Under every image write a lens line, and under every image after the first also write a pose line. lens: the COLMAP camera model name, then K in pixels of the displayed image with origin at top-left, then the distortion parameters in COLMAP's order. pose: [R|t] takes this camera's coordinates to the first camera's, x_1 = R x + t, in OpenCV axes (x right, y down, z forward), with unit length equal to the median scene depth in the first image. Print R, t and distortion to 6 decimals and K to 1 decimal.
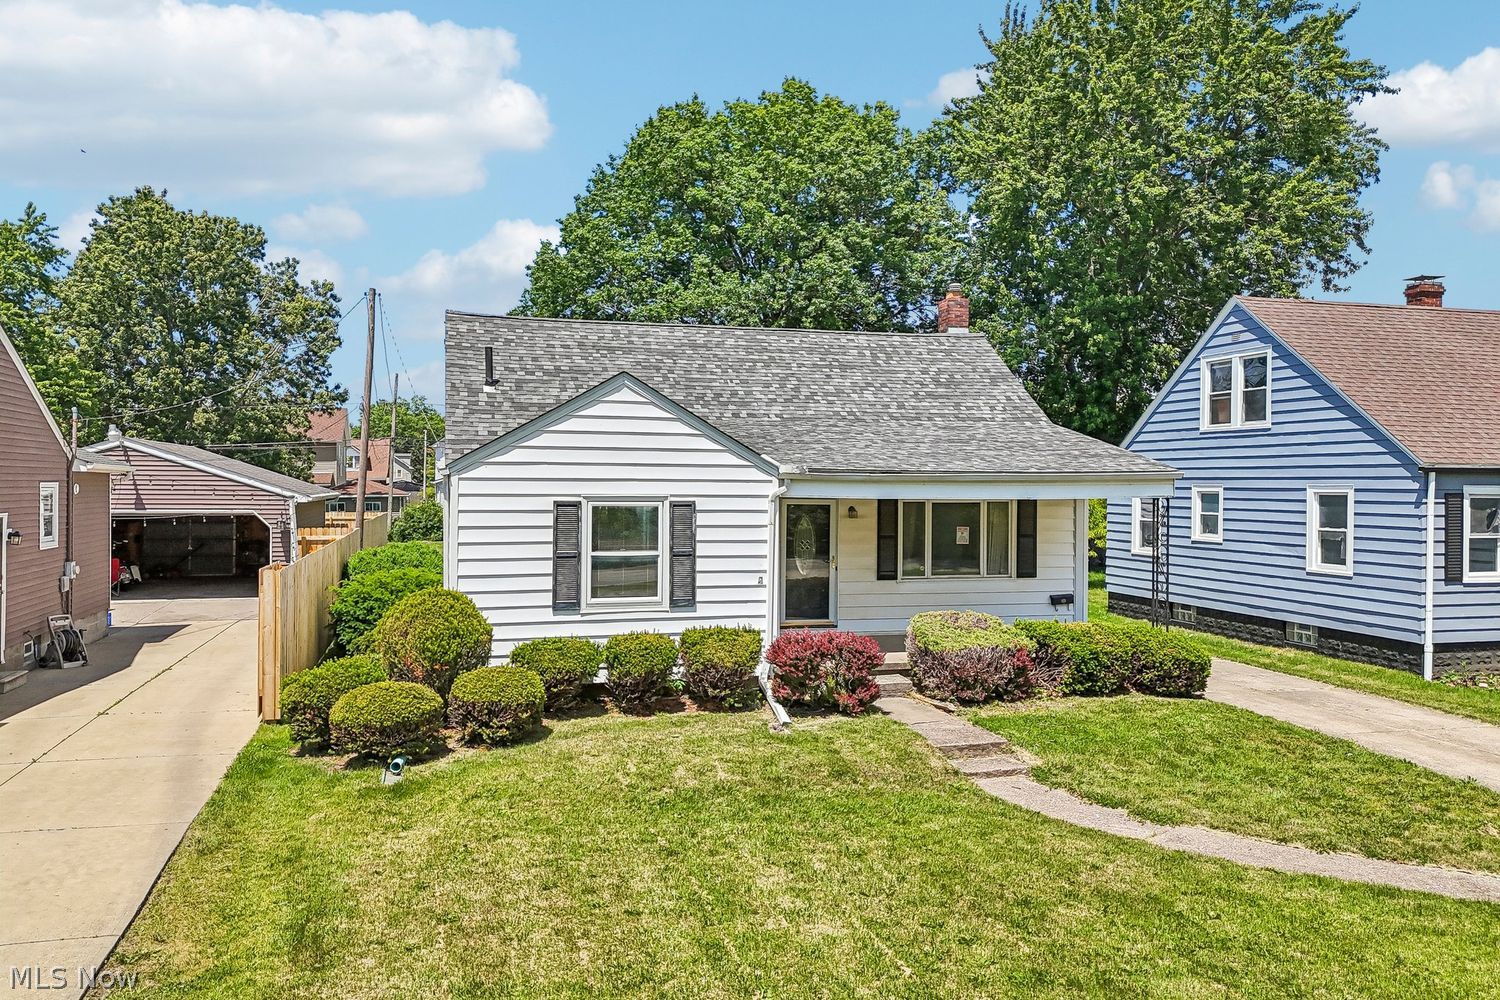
lens RADIAL K [[1105.8, 0, 751.4], [0, 1105.8, 497.7], [0, 0, 1]] dist [0.074926, -0.084707]
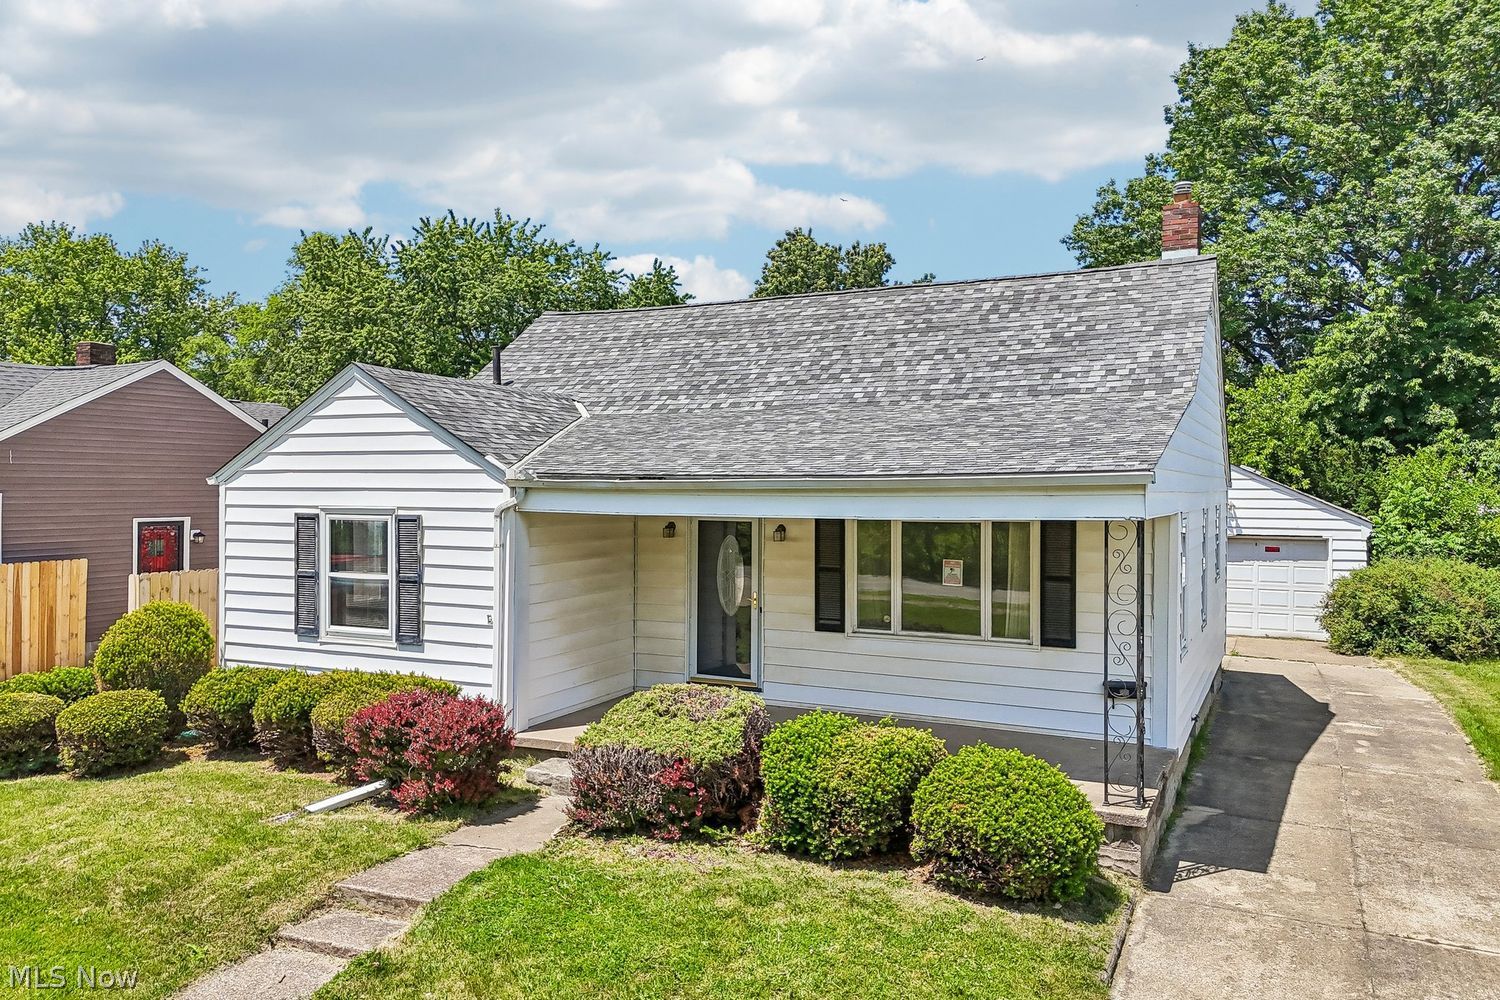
lens RADIAL K [[1105.8, 0, 751.4], [0, 1105.8, 497.7], [0, 0, 1]] dist [0.074926, -0.084707]
pose [[0.749360, 0.003402, -0.662154, 0.671438], [-0.007480, 0.999966, -0.003328, -0.008940], [0.662120, 0.007447, 0.749361, 0.550763]]
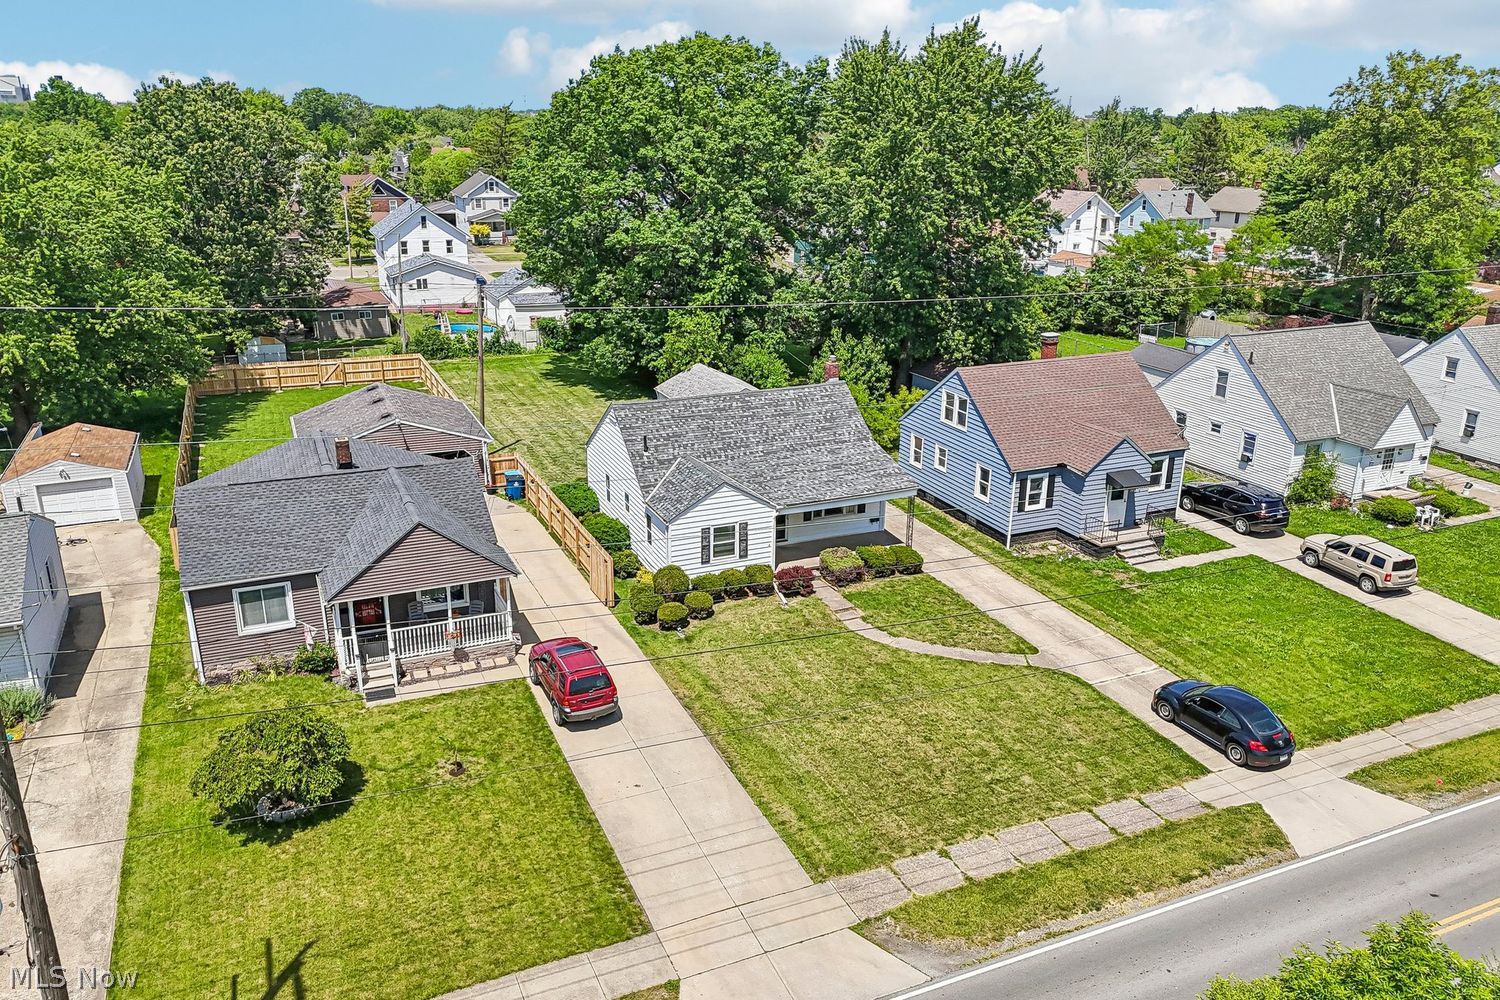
lens RADIAL K [[1105.8, 0, 751.4], [0, 1105.8, 497.7], [0, 0, 1]] dist [0.074926, -0.084707]
pose [[0.988856, -0.043335, 0.142430, -0.438681], [-0.003433, 0.949807, 0.312817, -0.932027], [-0.148837, -0.309820, 0.939074, -1.613660]]
